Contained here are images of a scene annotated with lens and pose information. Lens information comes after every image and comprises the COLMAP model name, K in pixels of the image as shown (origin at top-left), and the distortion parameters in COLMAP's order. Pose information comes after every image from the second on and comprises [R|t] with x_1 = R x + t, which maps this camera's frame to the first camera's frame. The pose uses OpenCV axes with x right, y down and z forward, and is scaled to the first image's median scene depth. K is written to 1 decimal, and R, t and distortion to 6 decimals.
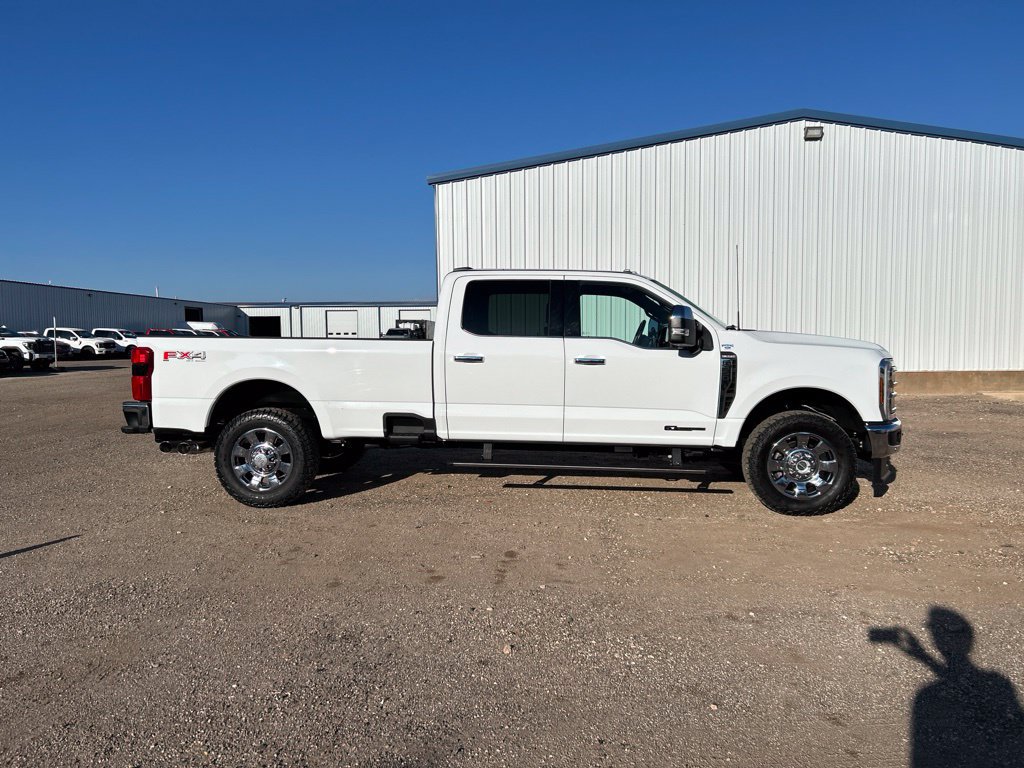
lens RADIAL K [[759.0, 0, 509.0], [0, 759.0, 383.6], [0, 0, 1]] dist [0.054377, -0.057130]
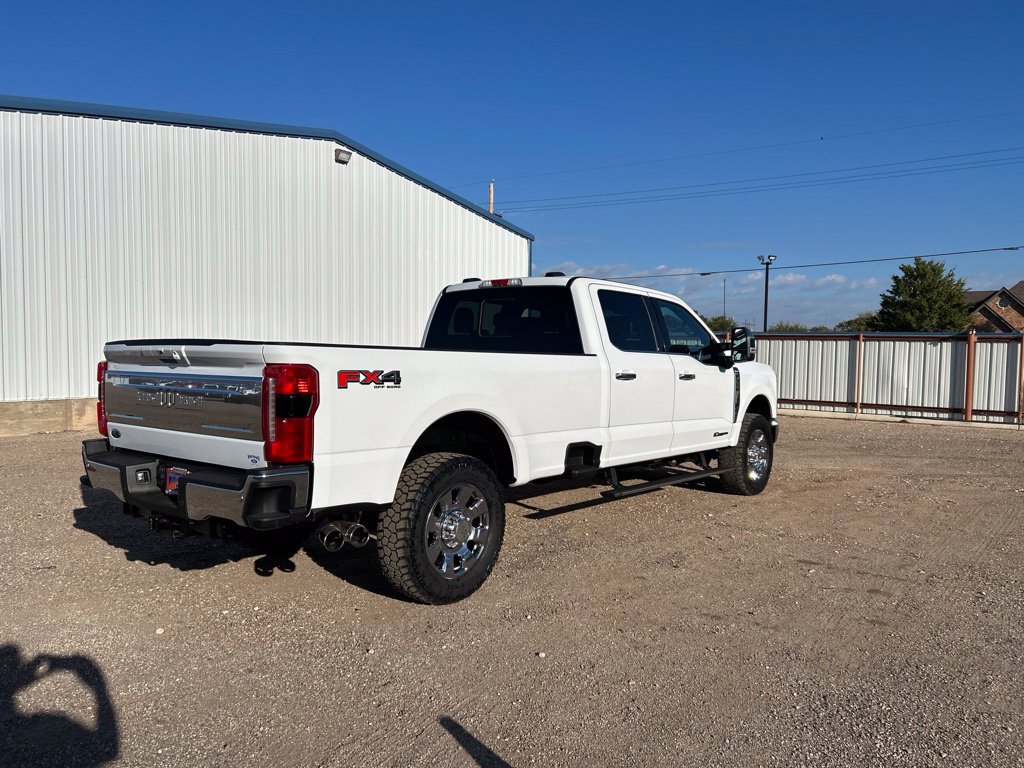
lens RADIAL K [[759.9, 0, 514.2], [0, 759.9, 384.0], [0, 0, 1]] dist [0.053290, -0.055612]
pose [[0.555048, -0.023553, 0.831485, -0.873433], [0.037200, 0.999302, 0.003474, -0.030489], [-0.830986, 0.029003, 0.555536, 0.596680]]
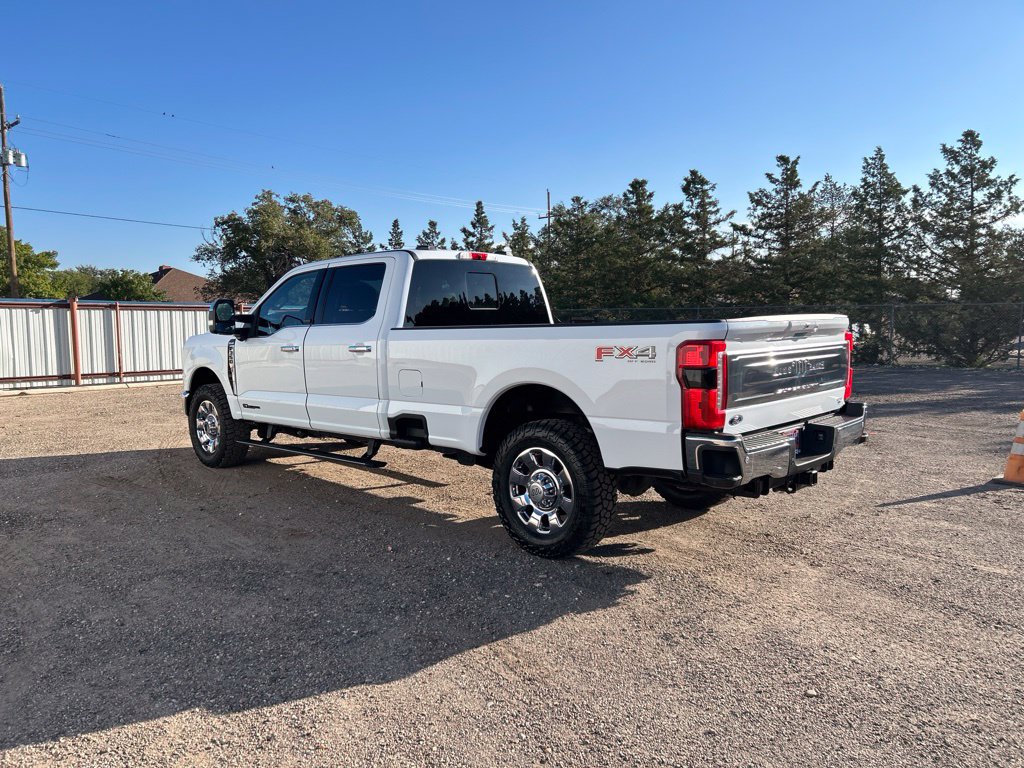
lens RADIAL K [[759.0, 0, 509.0], [0, 759.0, 383.6], [0, 0, 1]] dist [0.054377, -0.057130]
pose [[-0.774880, -0.041035, 0.630775, -0.741817], [0.053689, 0.990012, 0.130360, -0.118251], [-0.629824, 0.134878, -0.764937, 1.891335]]
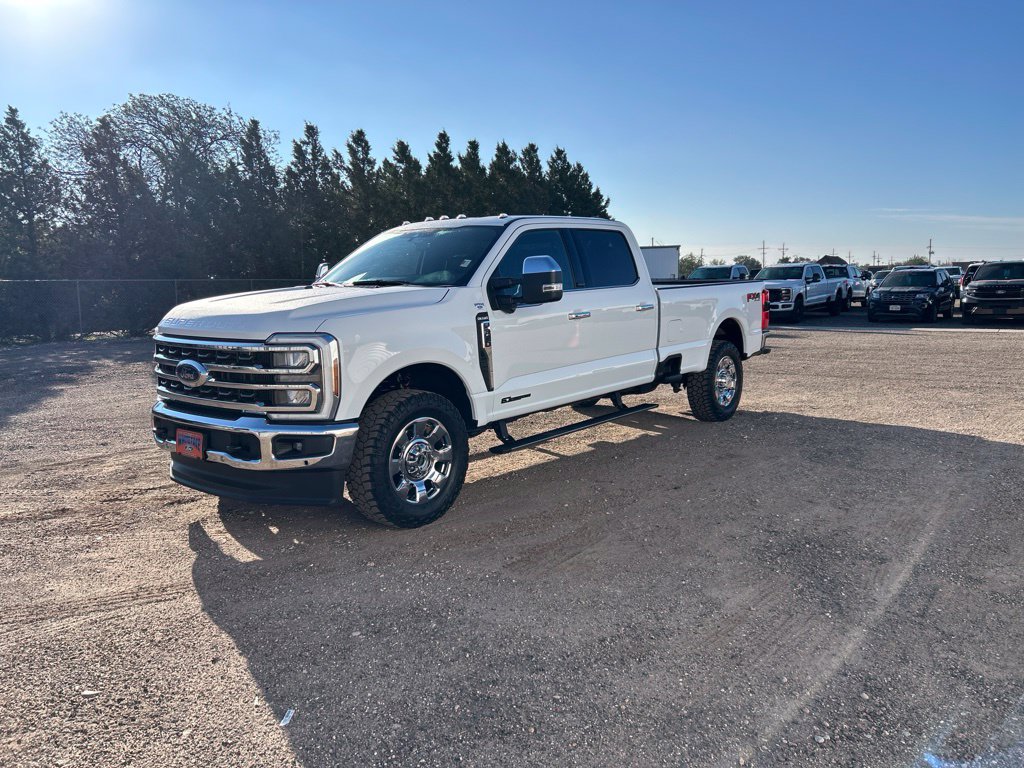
lens RADIAL K [[759.9, 0, 514.2], [0, 759.9, 384.0], [0, 0, 1]] dist [0.053290, -0.055612]
pose [[-0.589900, 0.124135, -0.797877, 0.929611], [-0.028469, 0.984301, 0.174187, -0.124017], [0.806974, 0.125468, -0.577105, 1.772301]]
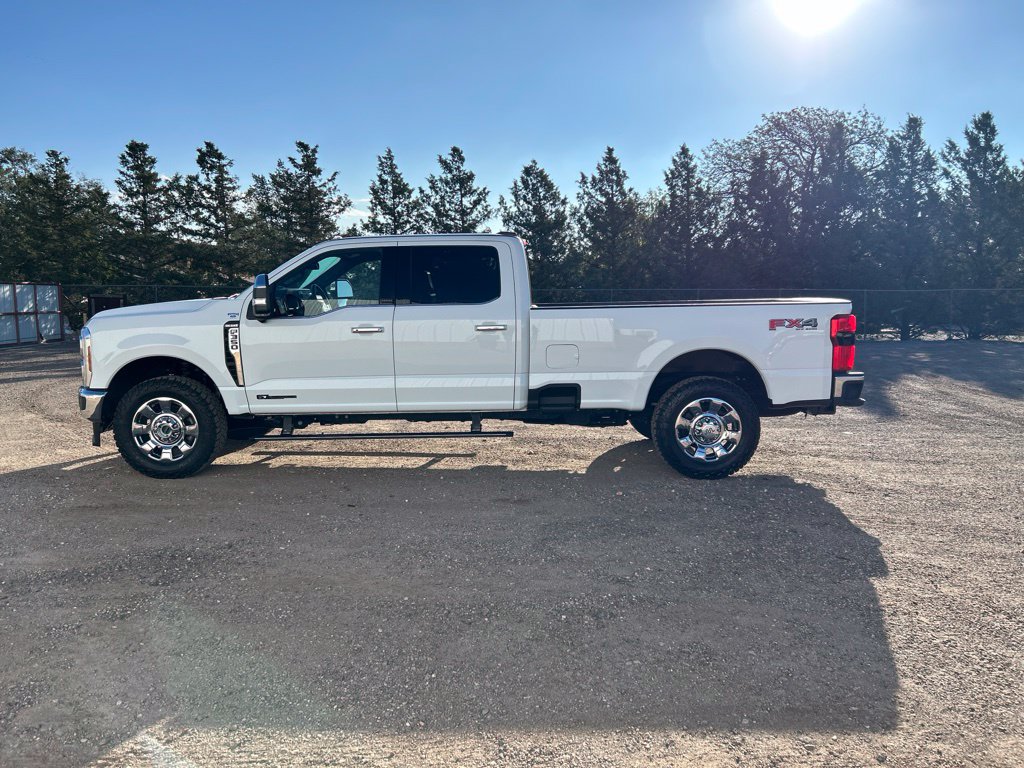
lens RADIAL K [[759.0, 0, 509.0], [0, 759.0, 383.6], [0, 0, 1]] dist [0.054377, -0.057130]
pose [[-0.997938, 0.011994, -0.063051, 0.014536], [0.000556, 0.983962, 0.178378, -0.152140], [0.064179, 0.177975, -0.981940, 2.263363]]
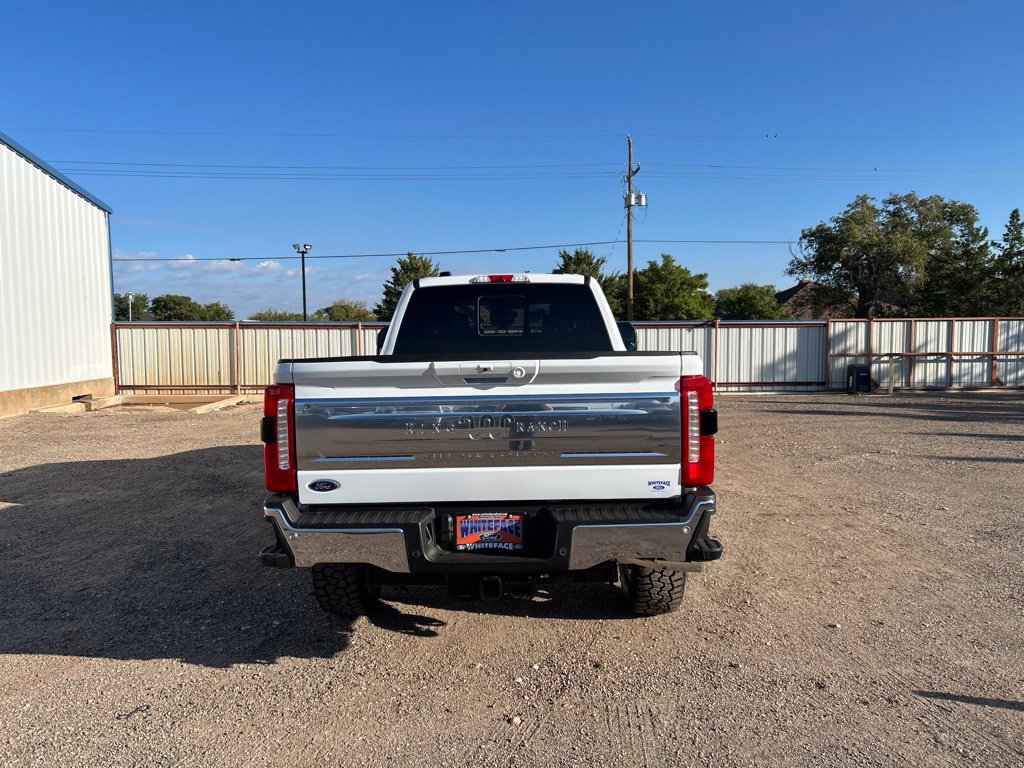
lens RADIAL K [[759.0, 0, 509.0], [0, 759.0, 383.6], [0, 0, 1]] dist [0.054377, -0.057130]
pose [[-0.064452, -0.053674, 0.996476, -0.995665], [0.076170, 0.995375, 0.058541, -0.082907], [-0.995010, 0.079674, -0.060066, 1.196474]]
